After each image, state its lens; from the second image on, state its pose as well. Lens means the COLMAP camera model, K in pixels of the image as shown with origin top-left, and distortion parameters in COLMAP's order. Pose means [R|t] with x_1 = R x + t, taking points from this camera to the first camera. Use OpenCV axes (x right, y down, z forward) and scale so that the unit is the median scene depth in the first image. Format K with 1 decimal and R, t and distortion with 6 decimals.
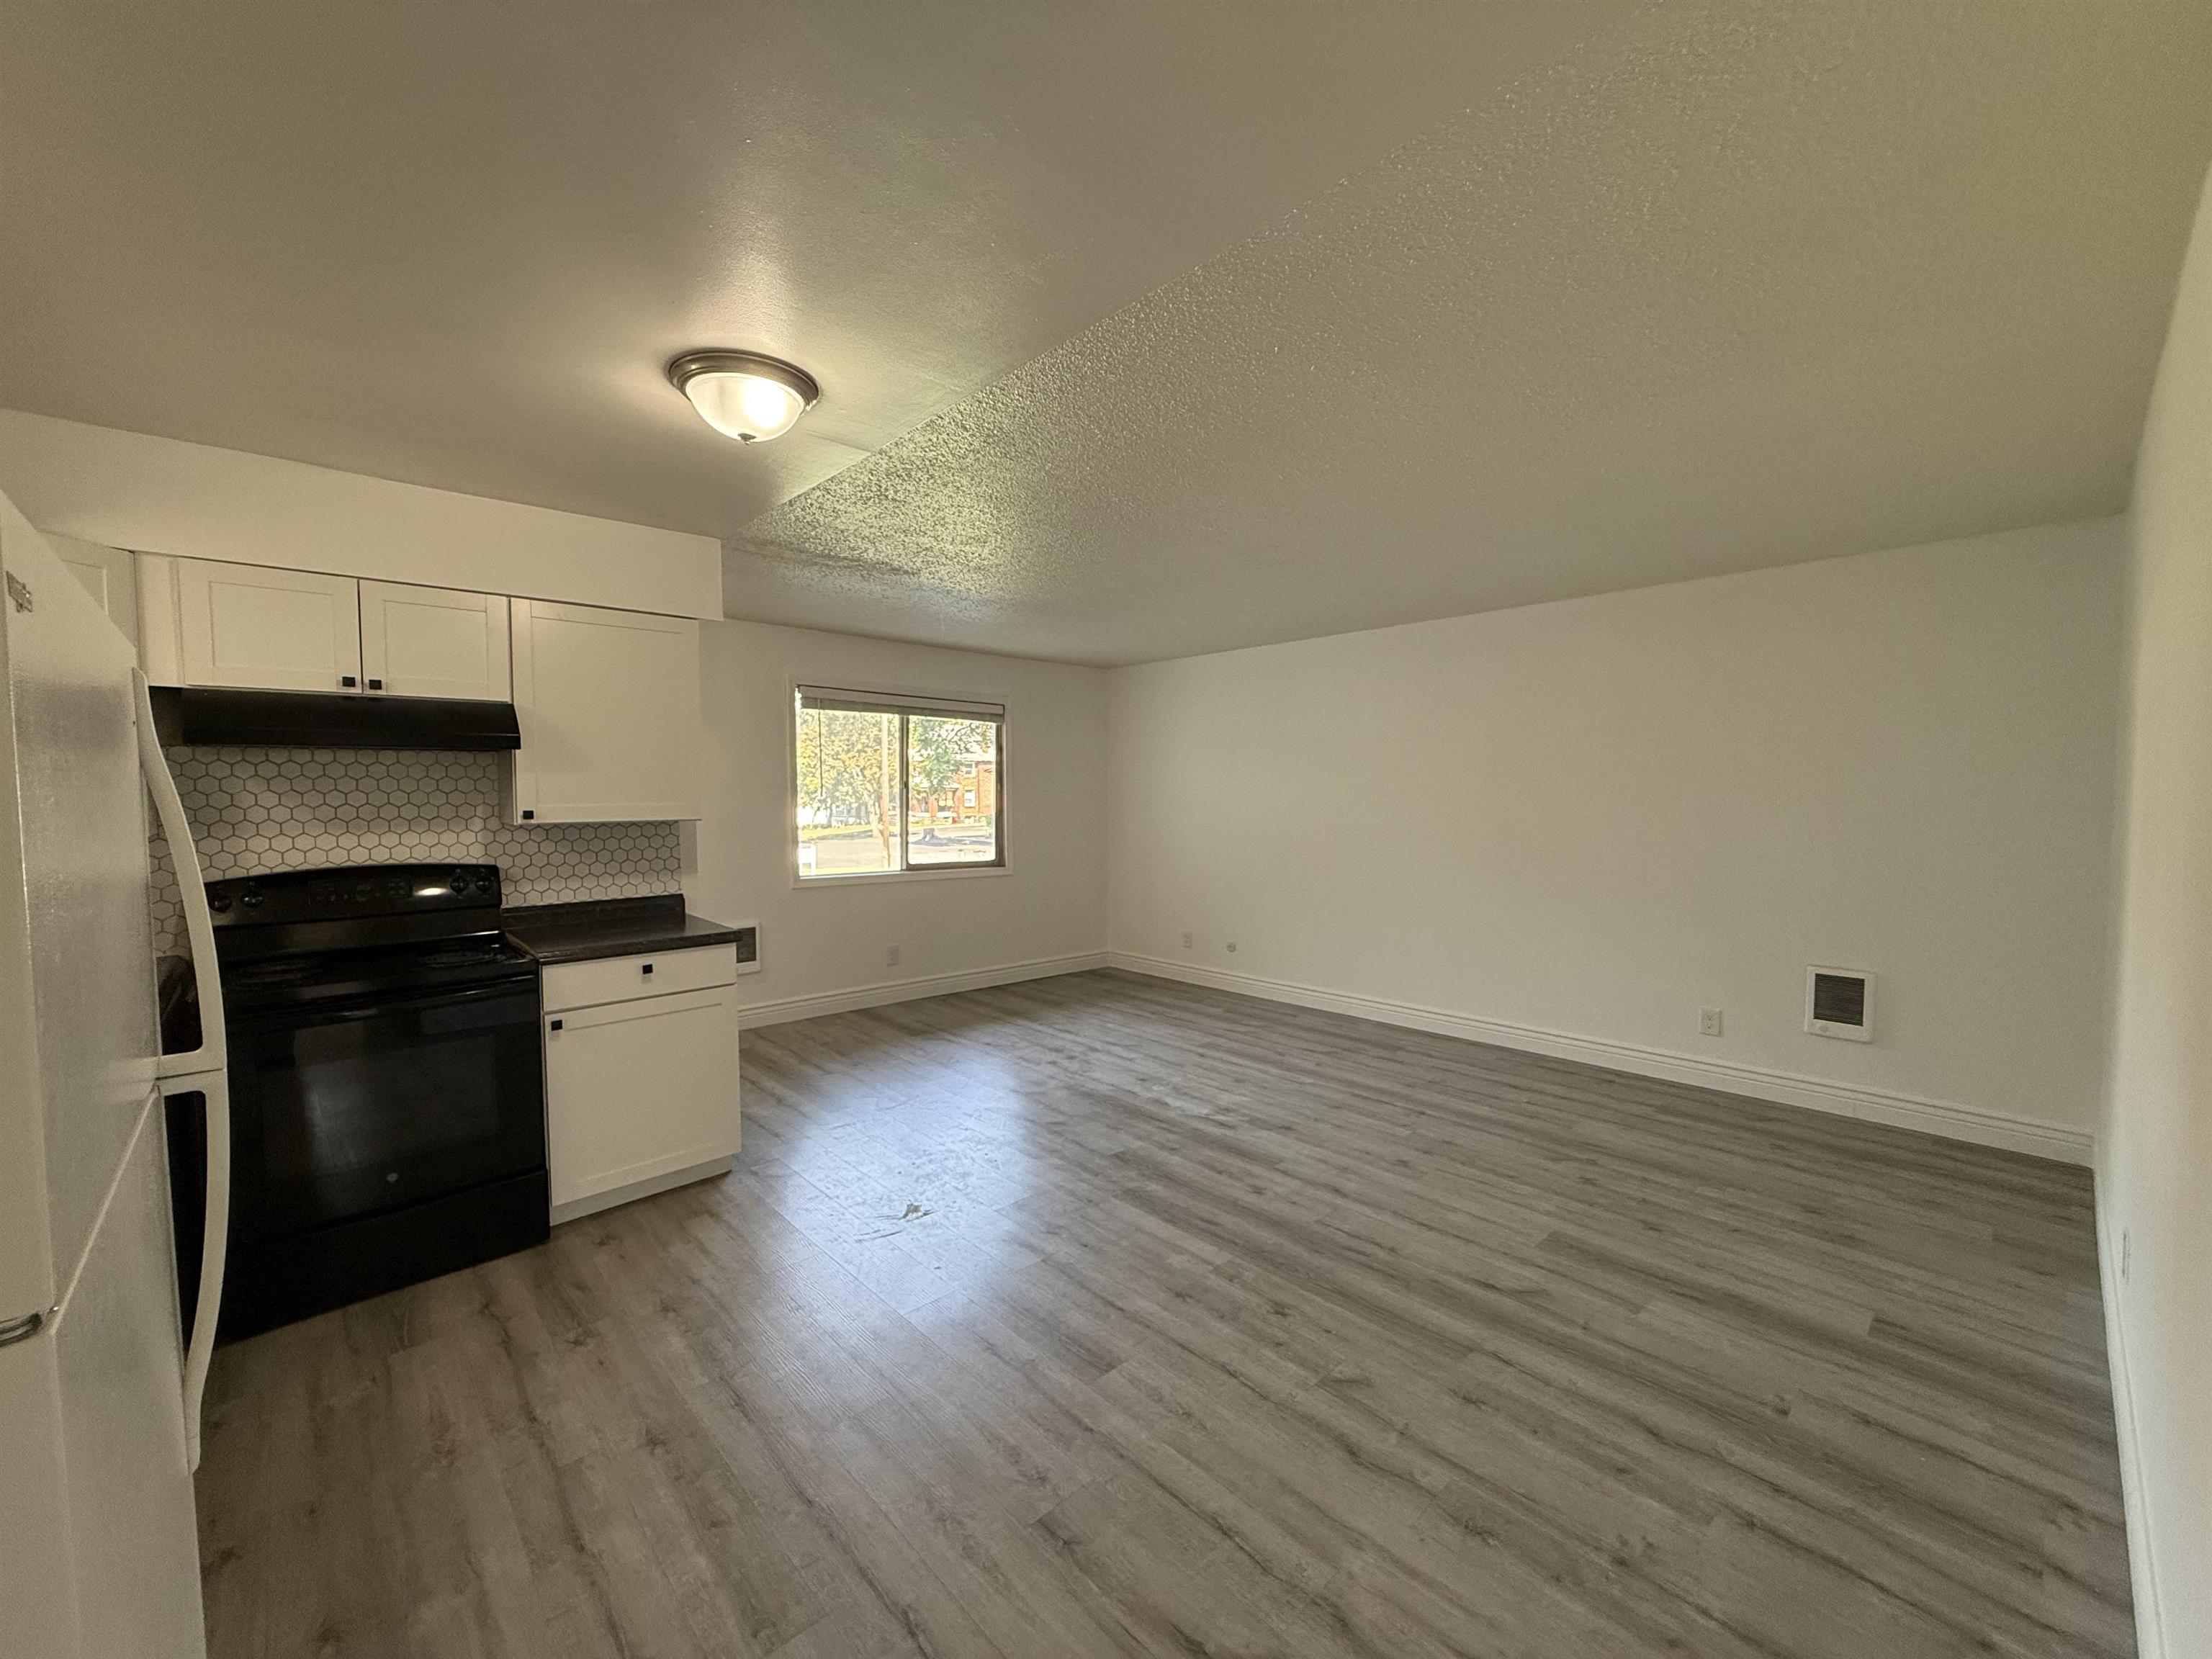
lens RADIAL K [[880.9, 0, 1098.1], [0, 880.9, 837.6], [0, 0, 1]] dist [-0.002054, 0.001277]
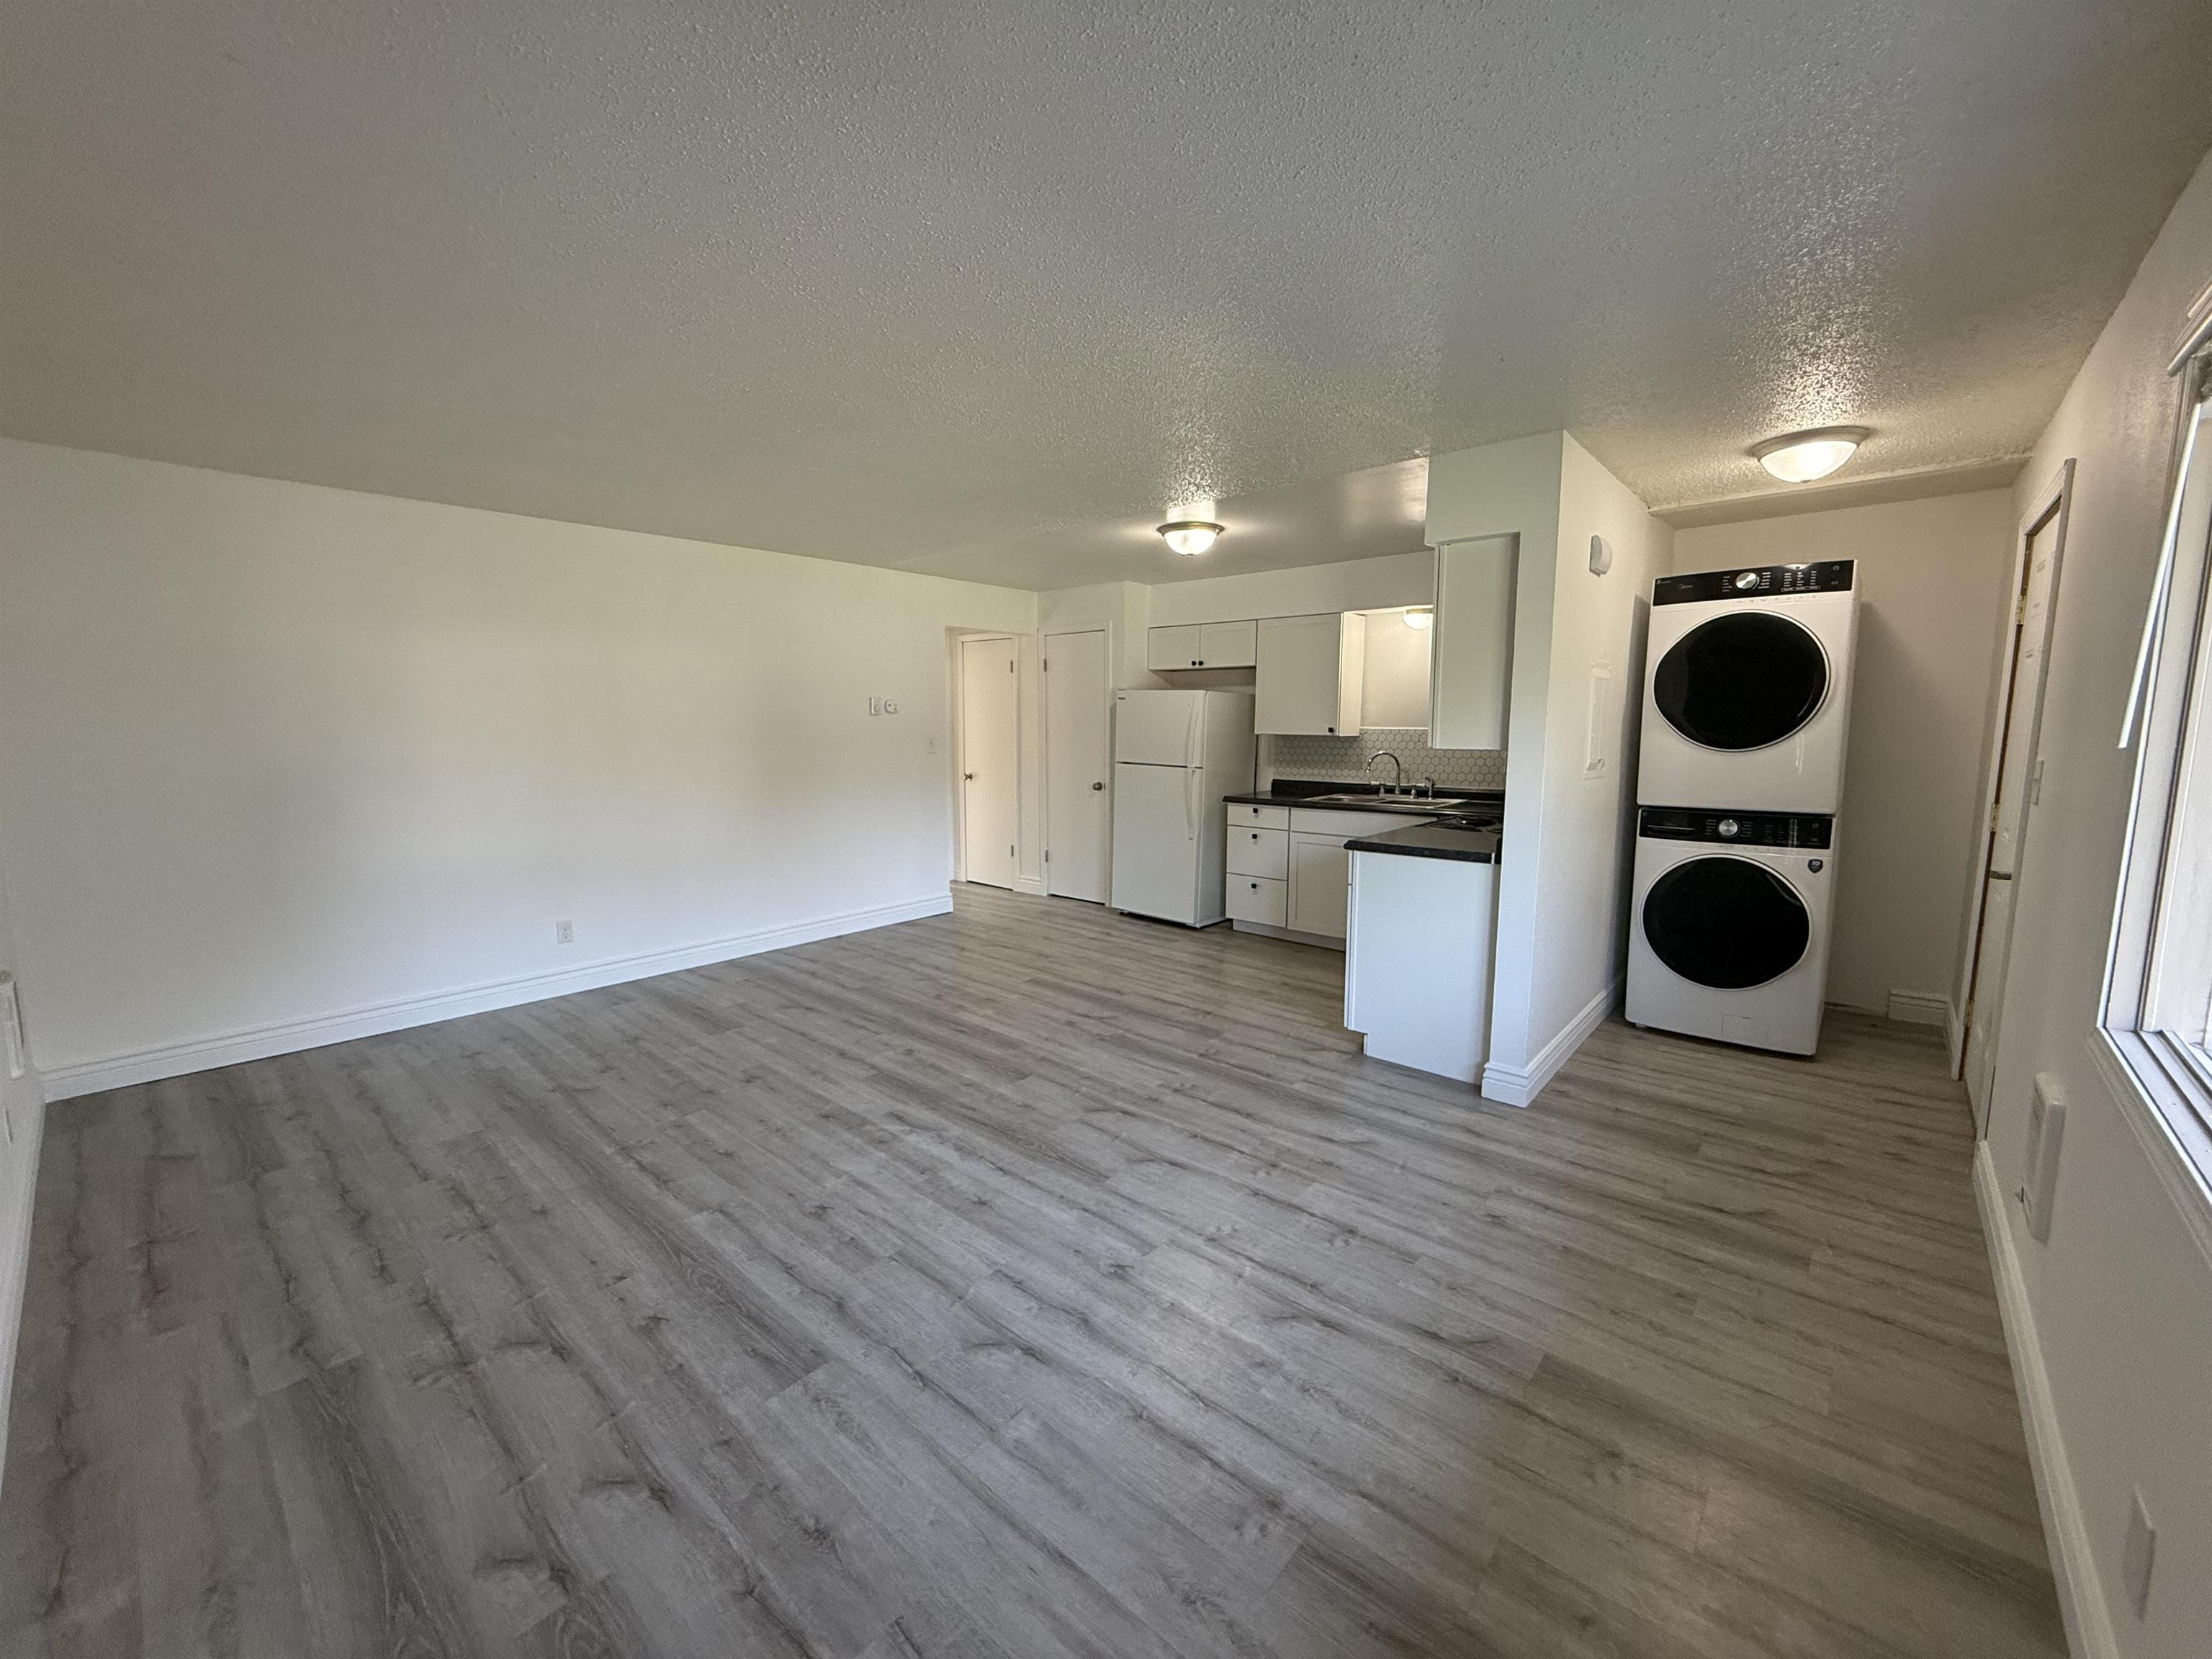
lens RADIAL K [[880.9, 0, 1095.5], [0, 880.9, 825.4], [0, 0, 1]] dist [-0.002054, 0.001277]
pose [[-0.995092, 0.015012, -0.097804, 0.035749], [-0.002754, 0.983839, 0.179034, -0.111199], [0.098911, 0.178425, -0.978969, 1.937995]]
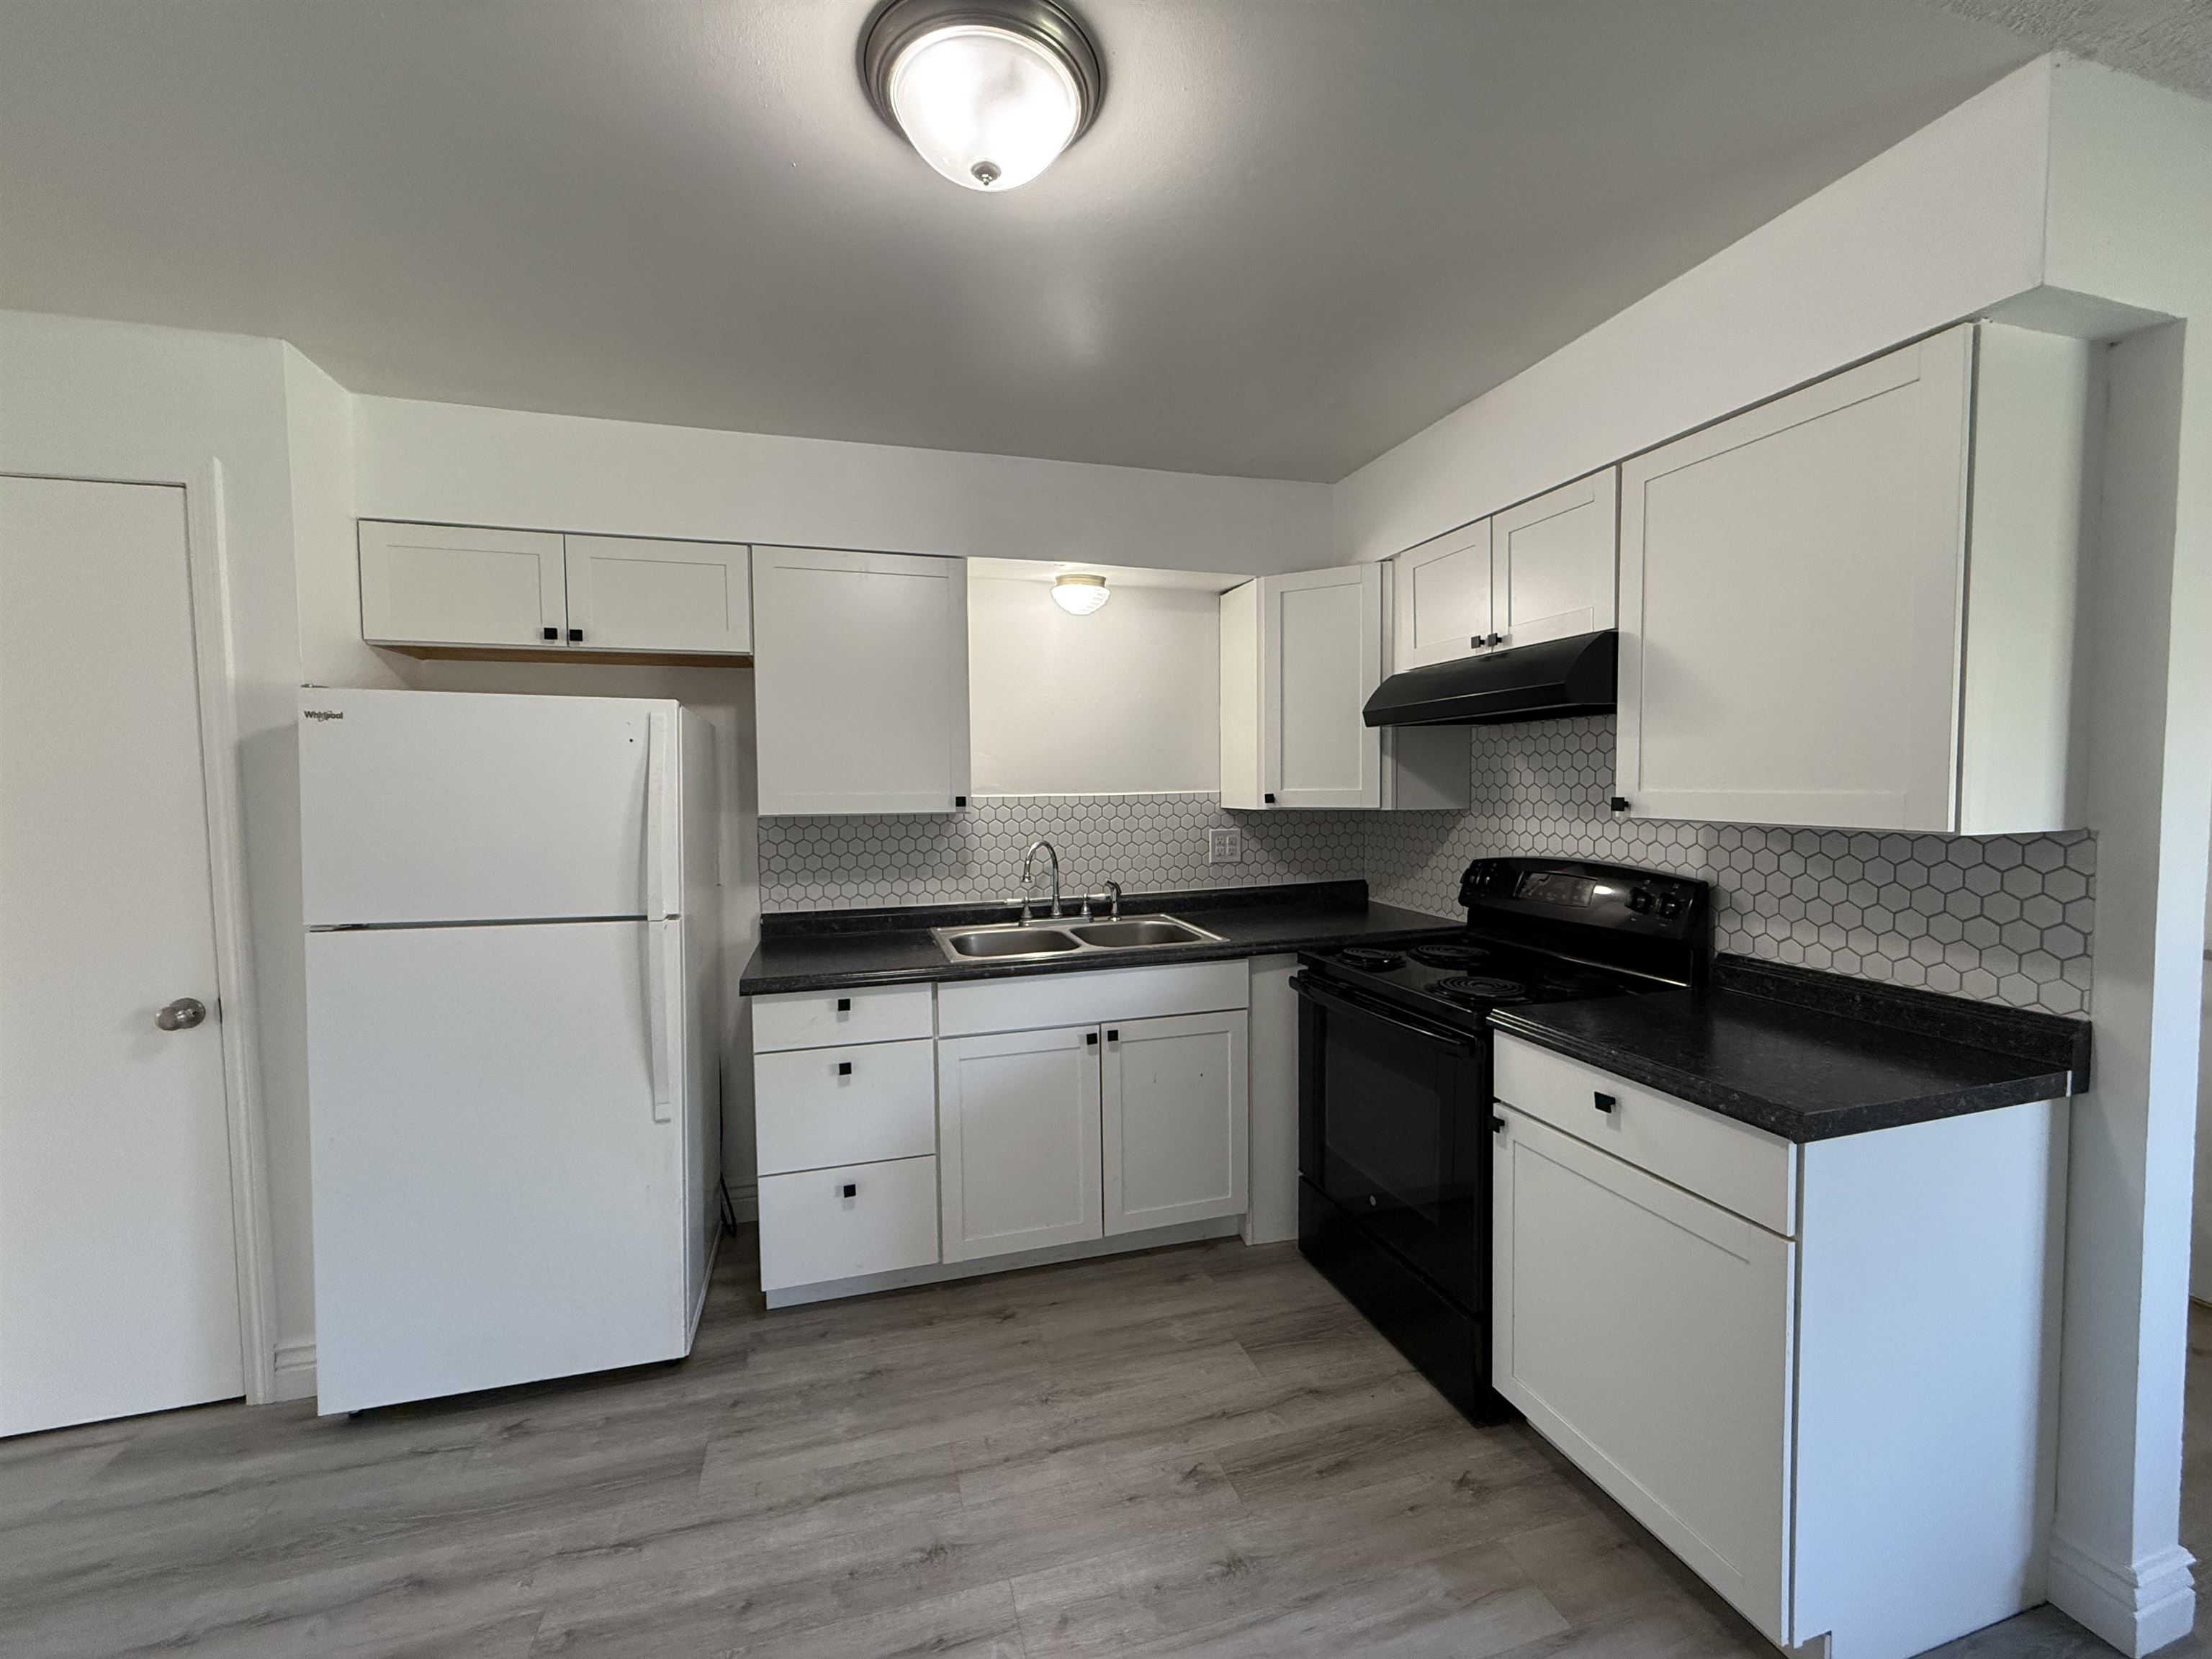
lens RADIAL K [[880.9, 0, 1099.2], [0, 880.9, 826.6], [0, 0, 1]] dist [-0.002054, 0.001277]
pose [[-0.445767, 0.054221, -0.893505, 0.074797], [-0.039898, 0.995968, 0.080344, -0.039341], [0.894259, 0.071463, -0.441807, 0.813558]]
